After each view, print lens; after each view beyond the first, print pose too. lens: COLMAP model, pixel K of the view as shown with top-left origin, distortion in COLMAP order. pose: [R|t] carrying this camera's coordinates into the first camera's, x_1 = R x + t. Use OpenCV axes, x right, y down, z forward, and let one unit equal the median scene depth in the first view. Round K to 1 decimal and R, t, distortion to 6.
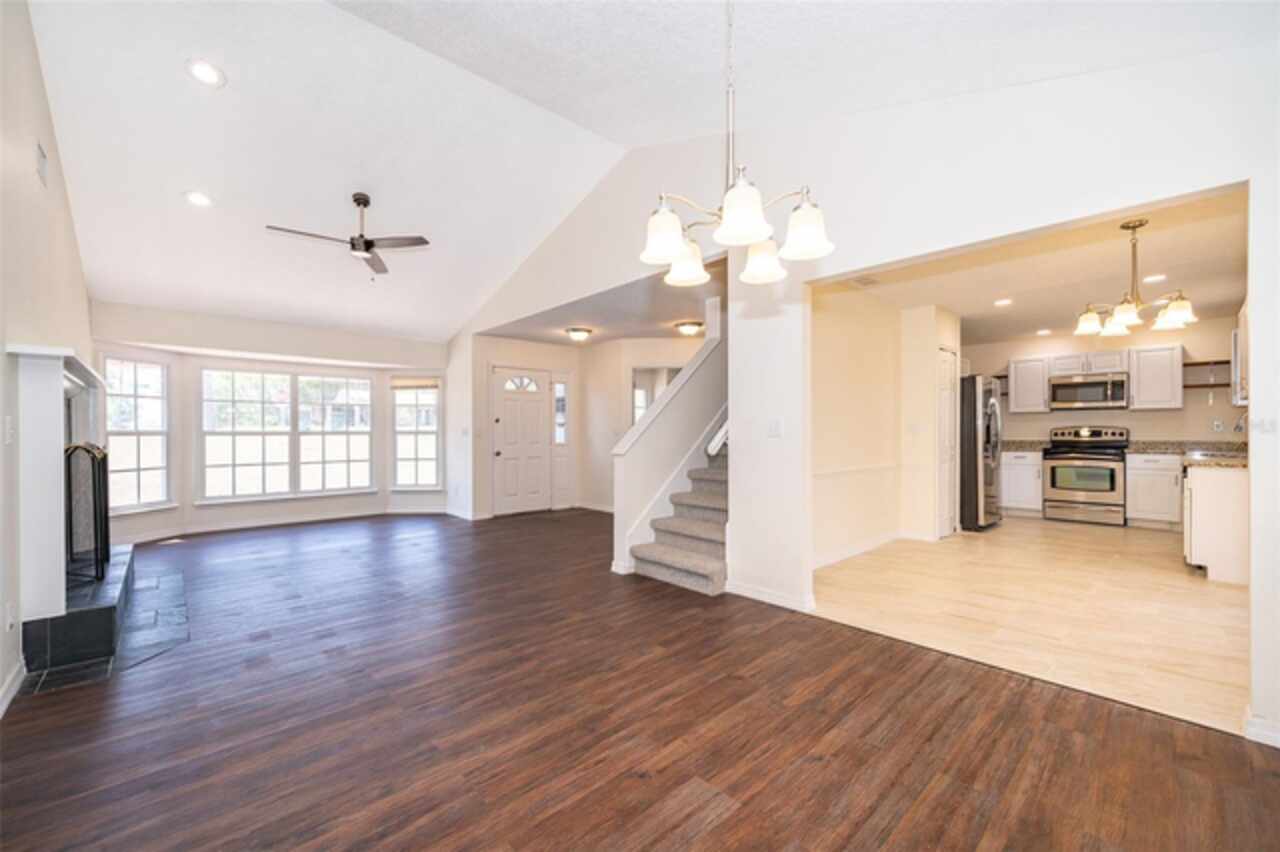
lens RADIAL K [[521.1, 0, 640.0], [0, 521.1, 426.0], [0, 0, 1]] dist [0.002793, 0.000552]
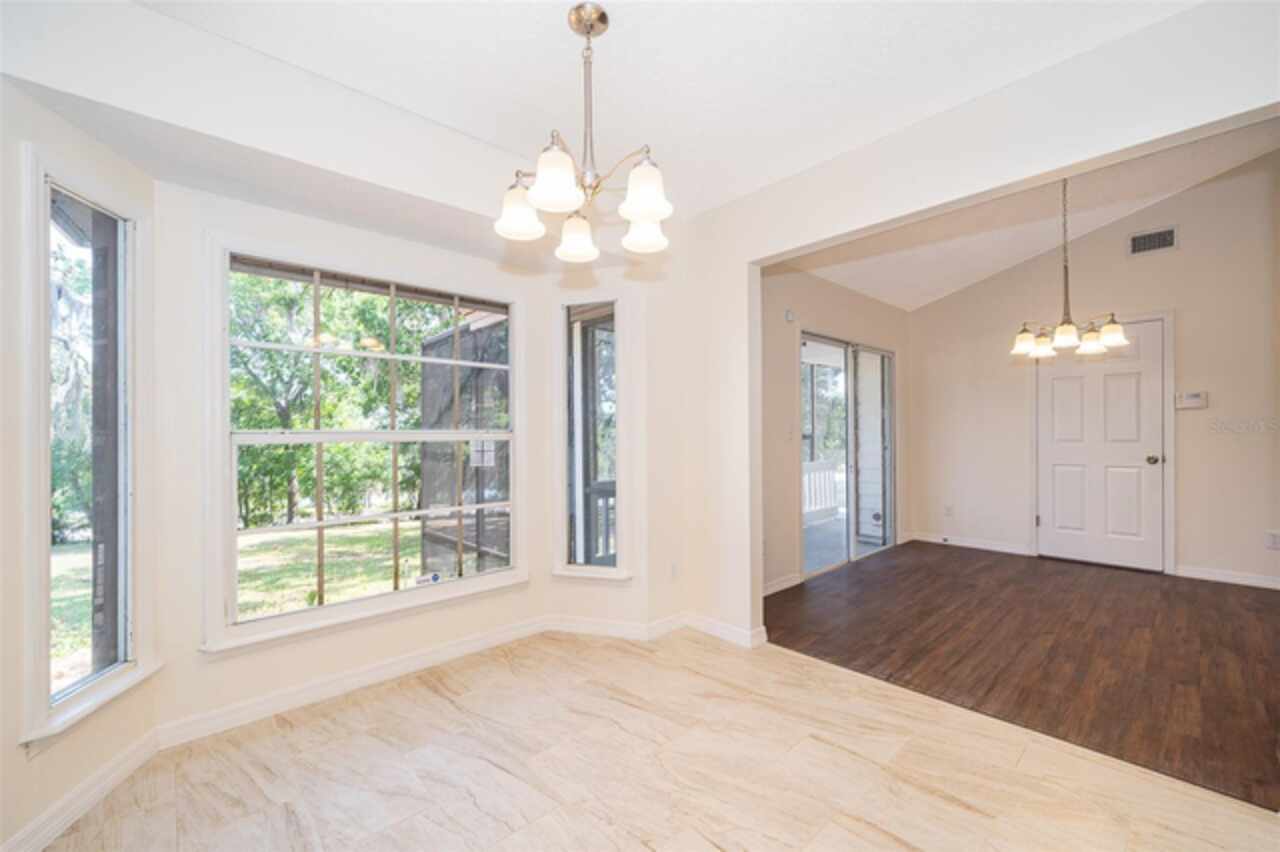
lens RADIAL K [[521.1, 0, 640.0], [0, 521.1, 426.0], [0, 0, 1]] dist [0.002793, 0.000552]
pose [[-0.999953, 0.008194, 0.005192, 1.319747], [0.008117, 0.999861, -0.014594, 0.004919], [-0.005310, -0.014551, -0.999880, 2.187213]]
